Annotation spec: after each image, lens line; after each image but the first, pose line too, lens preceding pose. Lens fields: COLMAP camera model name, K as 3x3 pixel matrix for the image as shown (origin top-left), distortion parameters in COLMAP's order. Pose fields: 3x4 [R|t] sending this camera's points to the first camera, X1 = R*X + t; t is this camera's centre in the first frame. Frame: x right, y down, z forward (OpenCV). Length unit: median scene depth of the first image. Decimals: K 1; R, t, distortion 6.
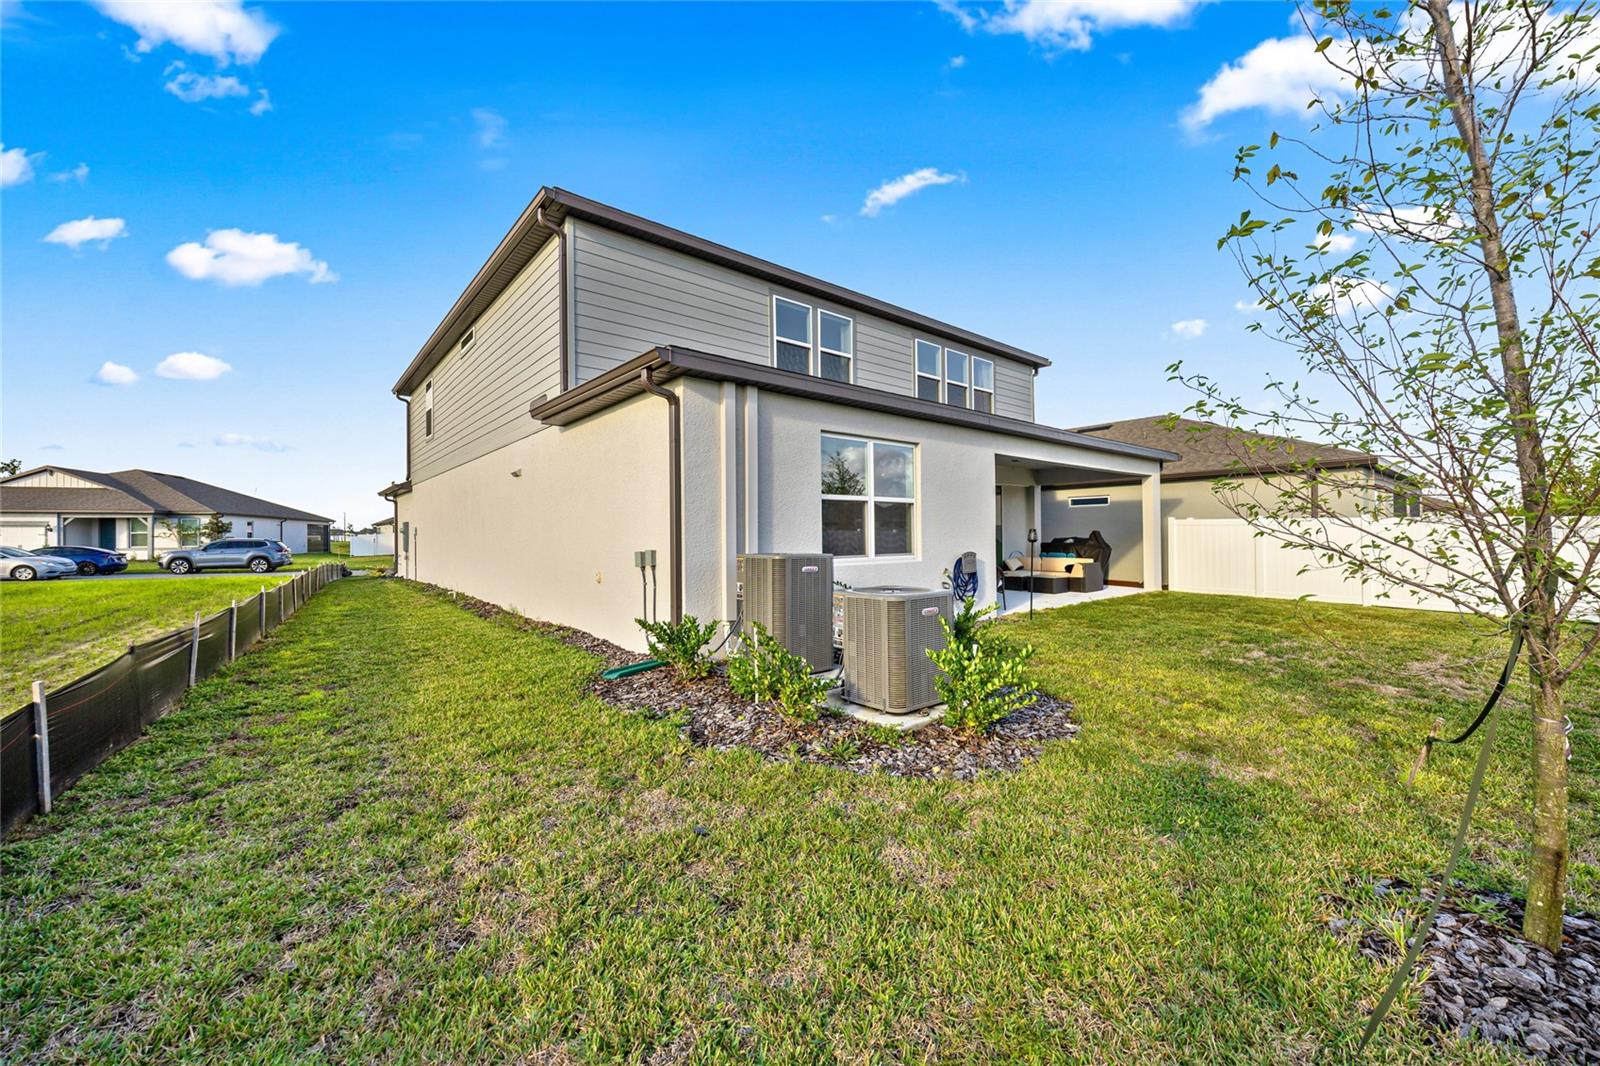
lens RADIAL K [[623.1, 0, 801.0], [0, 623.1, 535.3], [0, 0, 1]] dist [-0.000153, -0.000002]
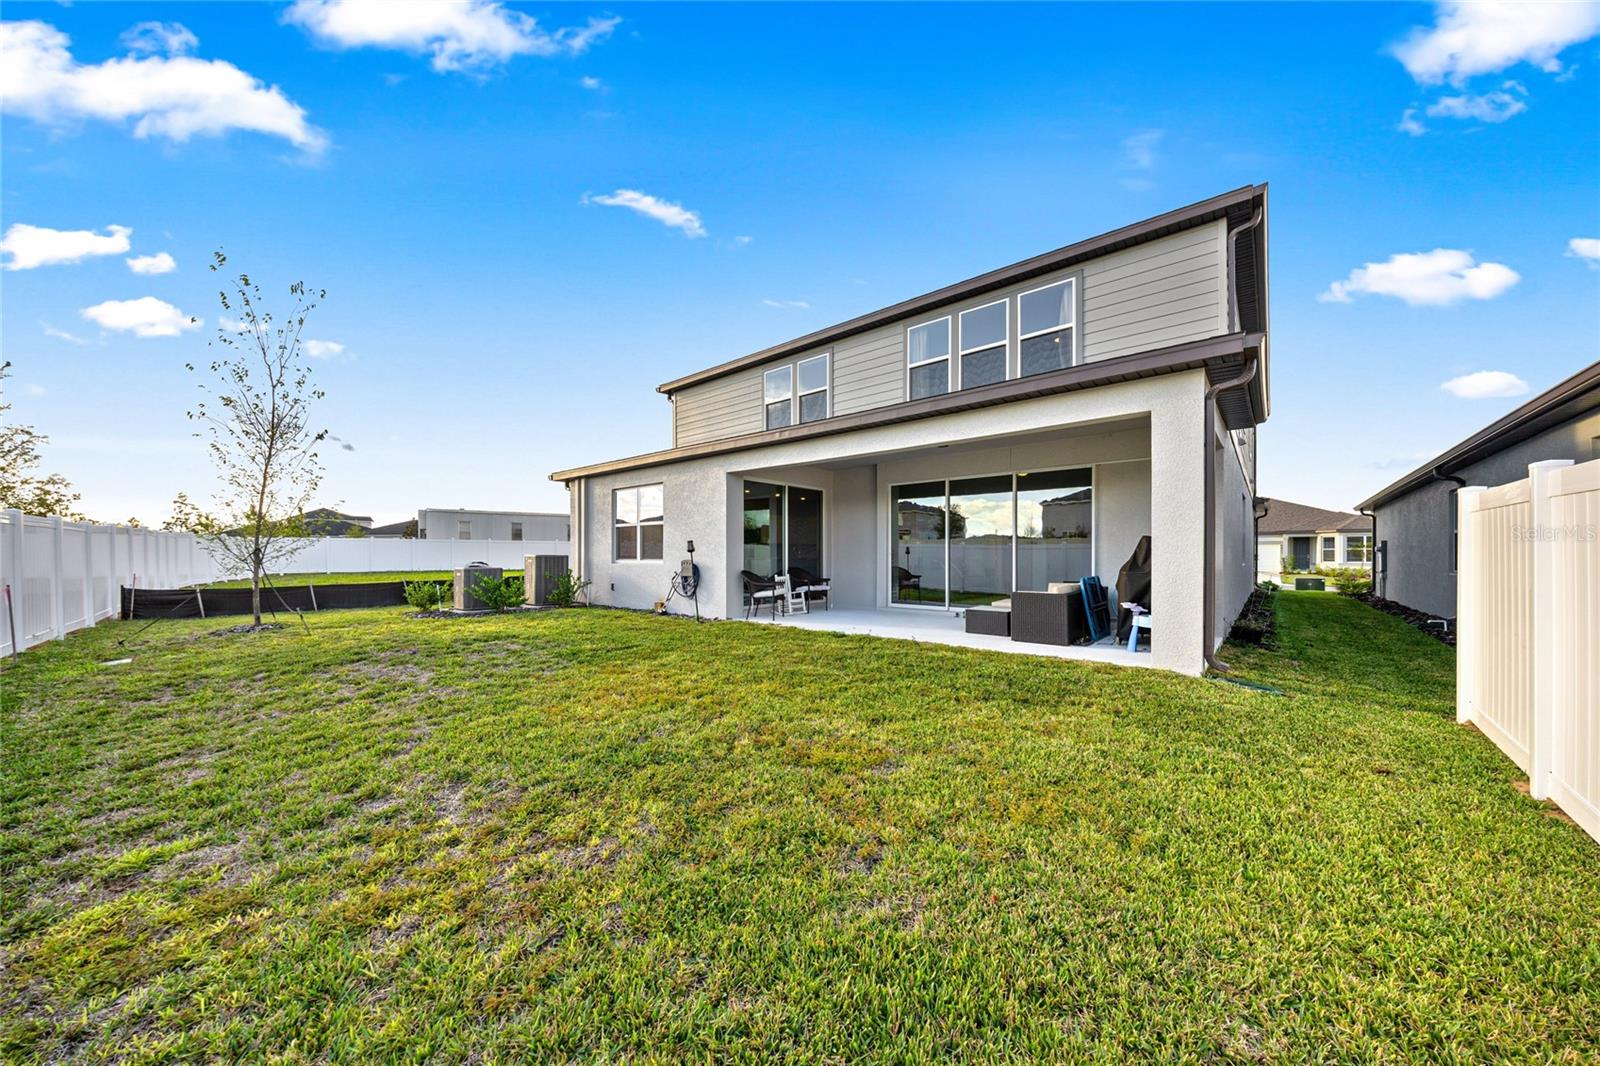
lens RADIAL K [[548.8, 0, 806.0], [0, 548.8, 556.0], [0, 0, 1]] dist [0.000777, 0.000012]
pose [[0.166895, 0.002475, -0.985971, 0.892238], [-0.000225, 0.999997, 0.002472, 0.012106], [0.985975, -0.000191, 0.166896, 0.667616]]
